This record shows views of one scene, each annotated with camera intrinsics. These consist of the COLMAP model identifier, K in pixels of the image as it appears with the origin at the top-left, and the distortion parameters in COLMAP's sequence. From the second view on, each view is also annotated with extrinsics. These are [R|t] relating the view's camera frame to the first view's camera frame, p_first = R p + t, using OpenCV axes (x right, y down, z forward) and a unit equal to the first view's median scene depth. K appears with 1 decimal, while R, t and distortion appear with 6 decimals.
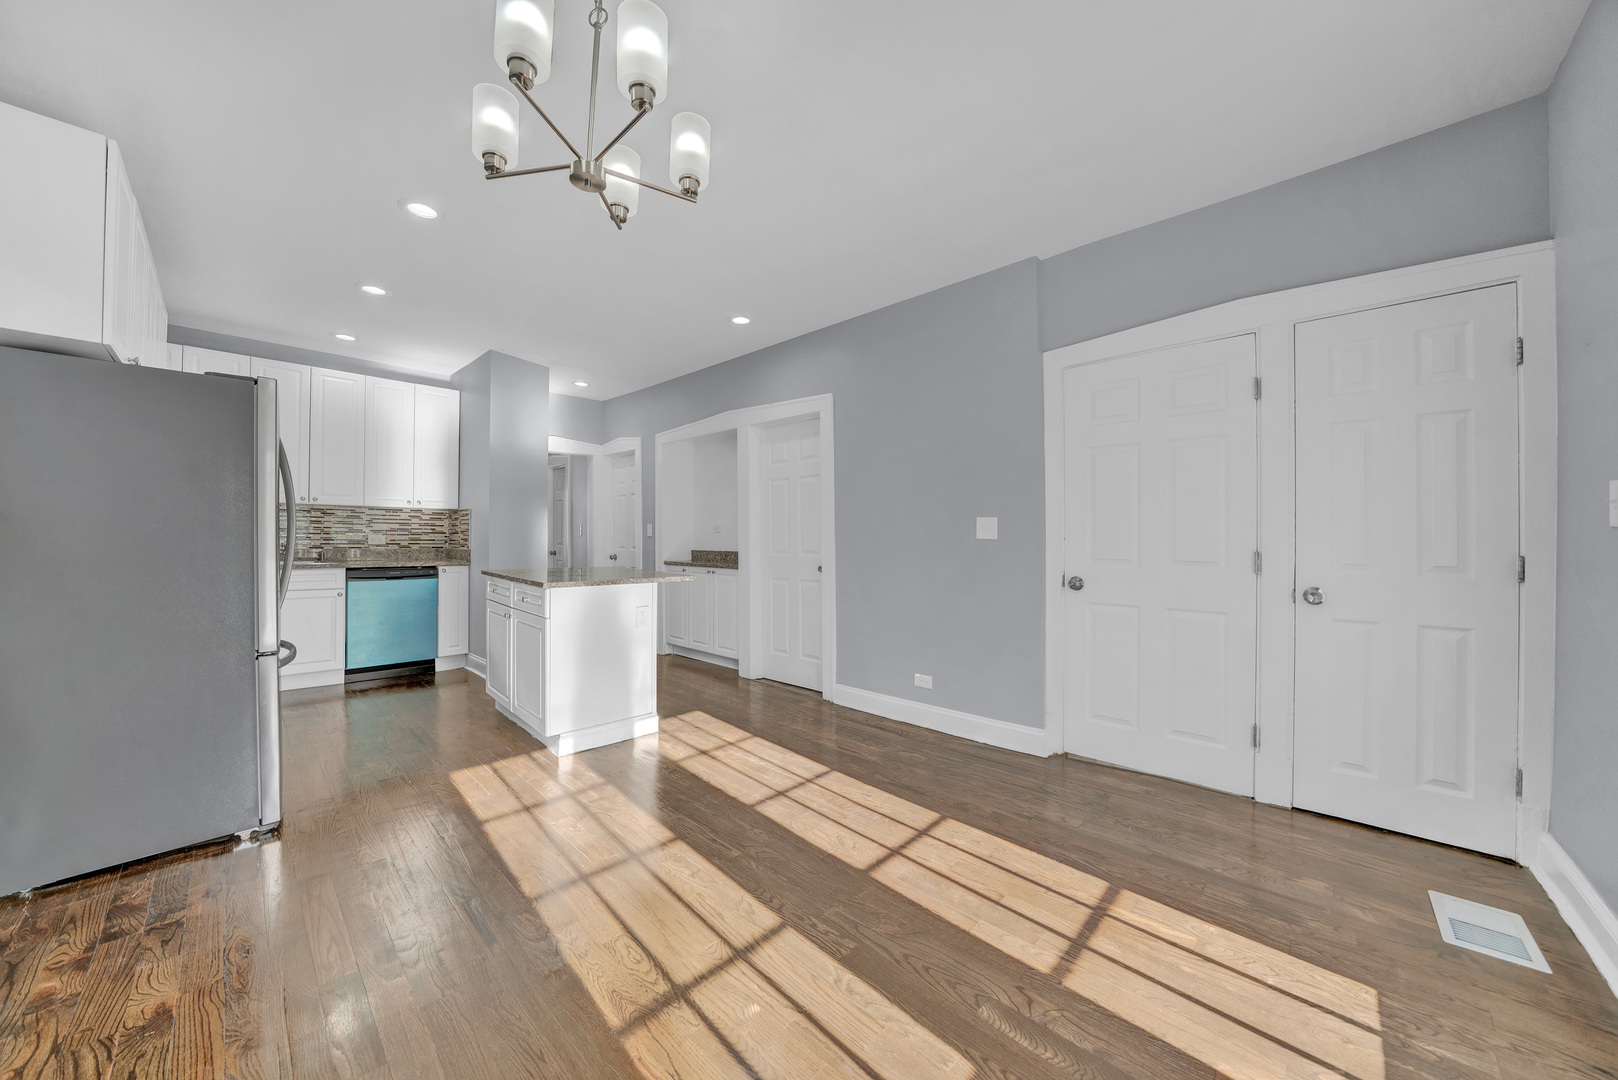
lens RADIAL K [[561.6, 0, 809.0], [0, 561.6, 540.0], [0, 0, 1]] dist [0.000078, 0.000020]
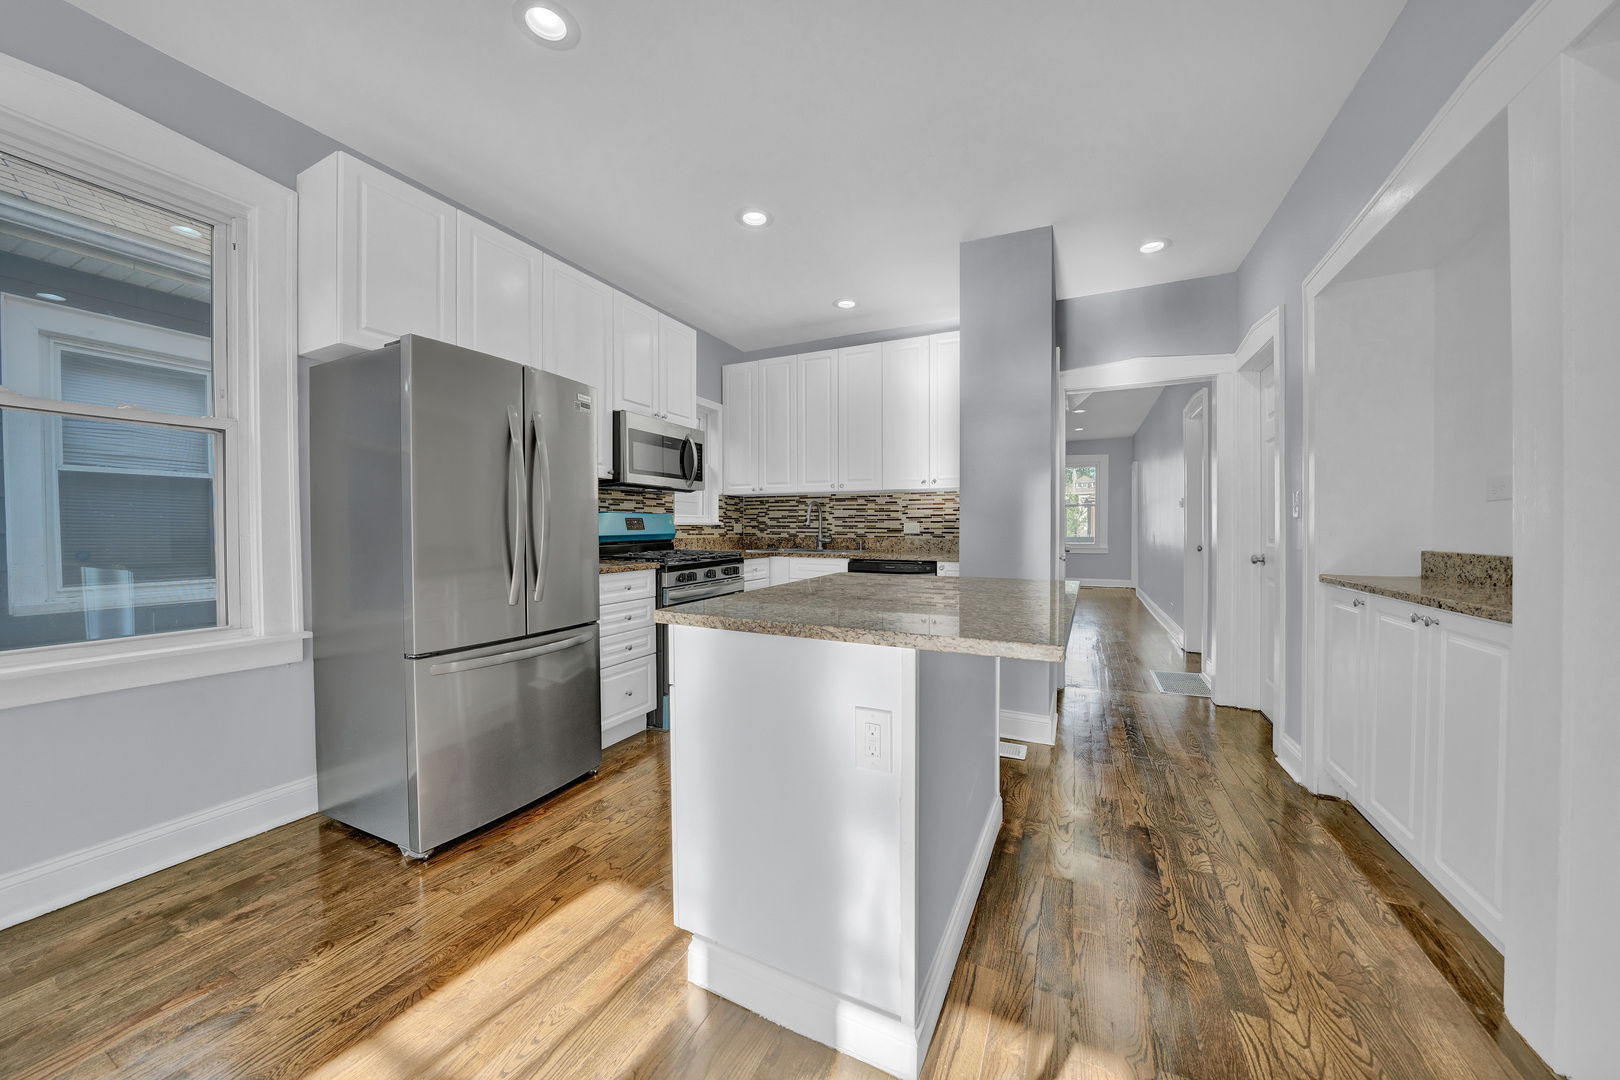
lens RADIAL K [[562.3, 0, 810.0], [0, 562.3, 540.0], [0, 0, 1]] dist [0.000078, 0.000020]
pose [[0.305673, 0.013268, -0.952044, 0.025140], [0.002206, 0.999890, 0.014643, 0.005283], [0.952134, -0.006576, 0.305611, 0.591250]]
